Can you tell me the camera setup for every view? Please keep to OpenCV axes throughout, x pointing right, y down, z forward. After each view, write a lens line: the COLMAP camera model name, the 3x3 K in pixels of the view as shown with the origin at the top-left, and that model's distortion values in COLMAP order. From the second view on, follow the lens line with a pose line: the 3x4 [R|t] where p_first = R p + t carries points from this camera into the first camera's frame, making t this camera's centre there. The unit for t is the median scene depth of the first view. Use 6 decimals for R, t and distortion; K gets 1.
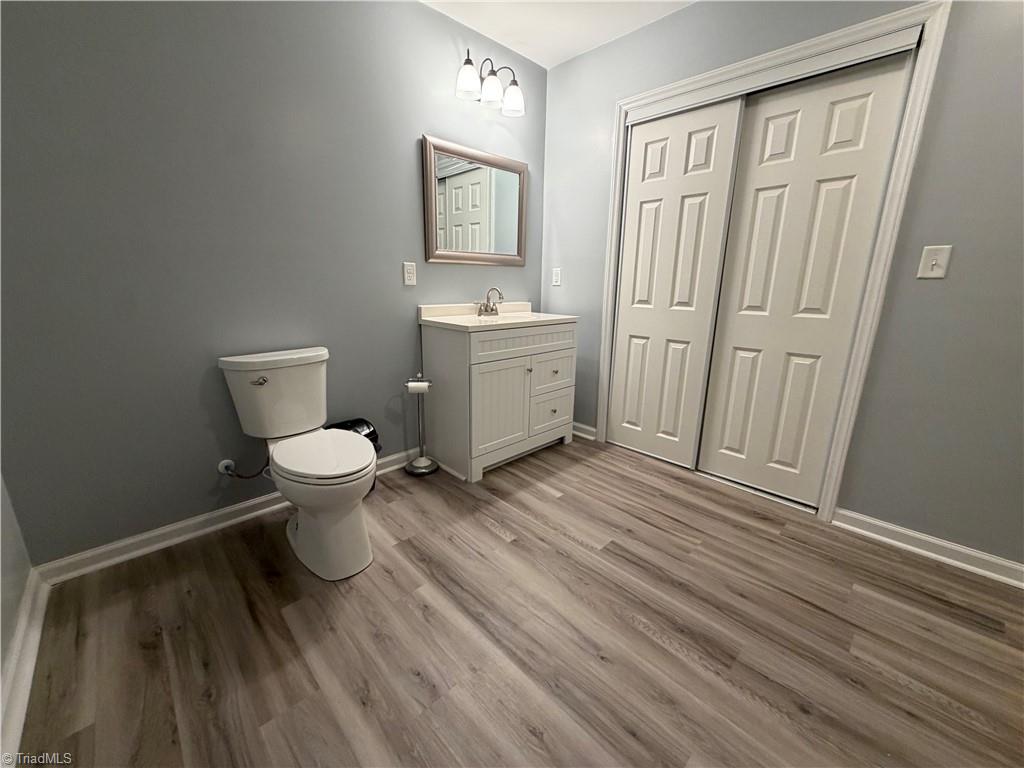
lens RADIAL K [[406.5, 0, 508.3], [0, 406.5, 384.0], [0, 0, 1]] dist [-0.000662, 0.000304]
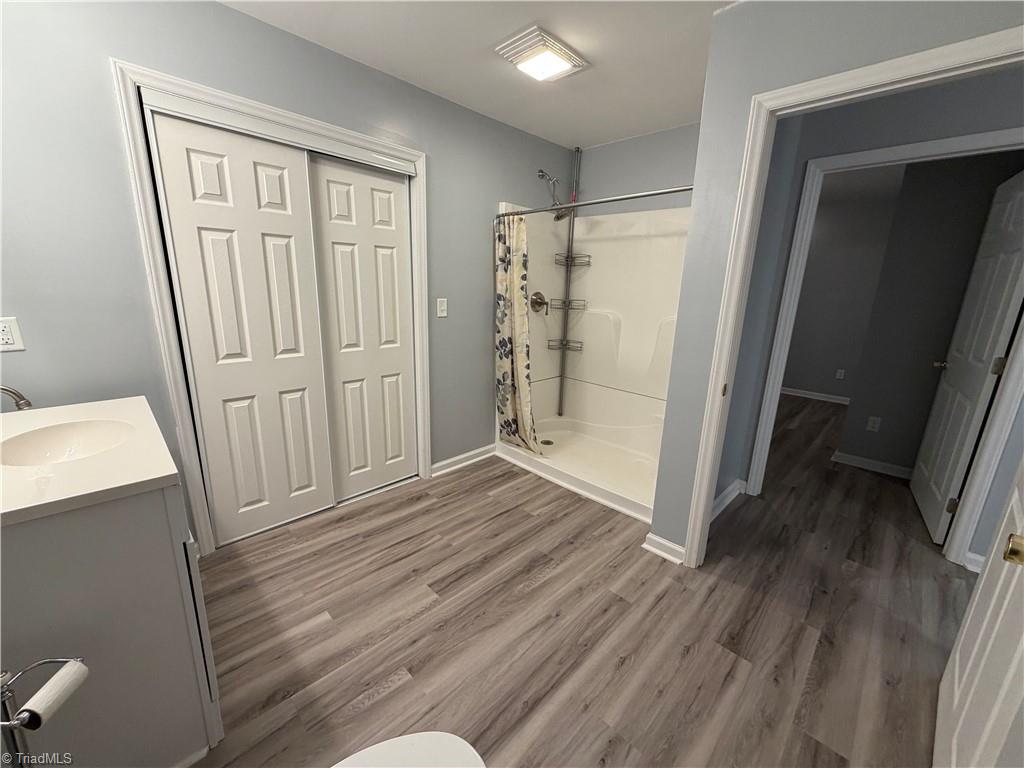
lens RADIAL K [[406.5, 0, 510.4], [0, 406.5, 383.7], [0, 0, 1]] dist [-0.000662, 0.000304]
pose [[-0.021081, -0.246886, 0.968815, -0.563793], [0.217731, 0.944638, 0.245463, -0.280407], [-0.975781, 0.216116, 0.033841, 0.571427]]
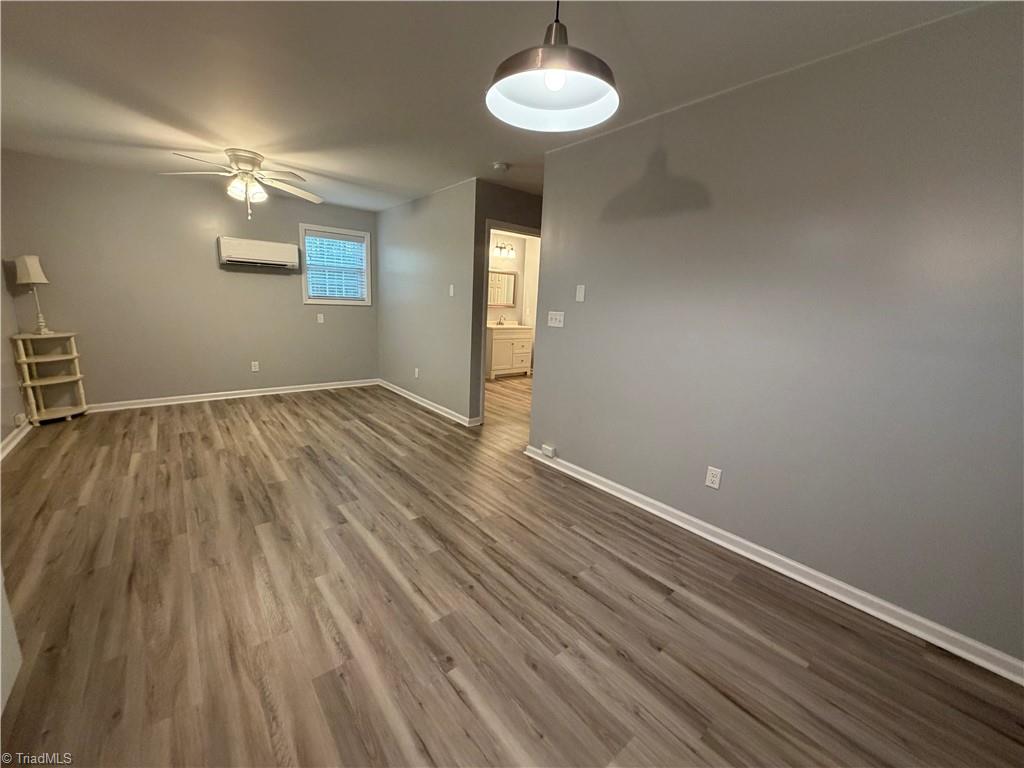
lens RADIAL K [[406.5, 0, 513.8], [0, 406.5, 385.4], [0, 0, 1]] dist [-0.000662, 0.000304]
pose [[0.996842, 0.049726, -0.061907, 0.311633], [-0.052124, 0.997927, -0.037743, 0.456657], [0.059901, 0.040851, 0.997368, -2.341519]]
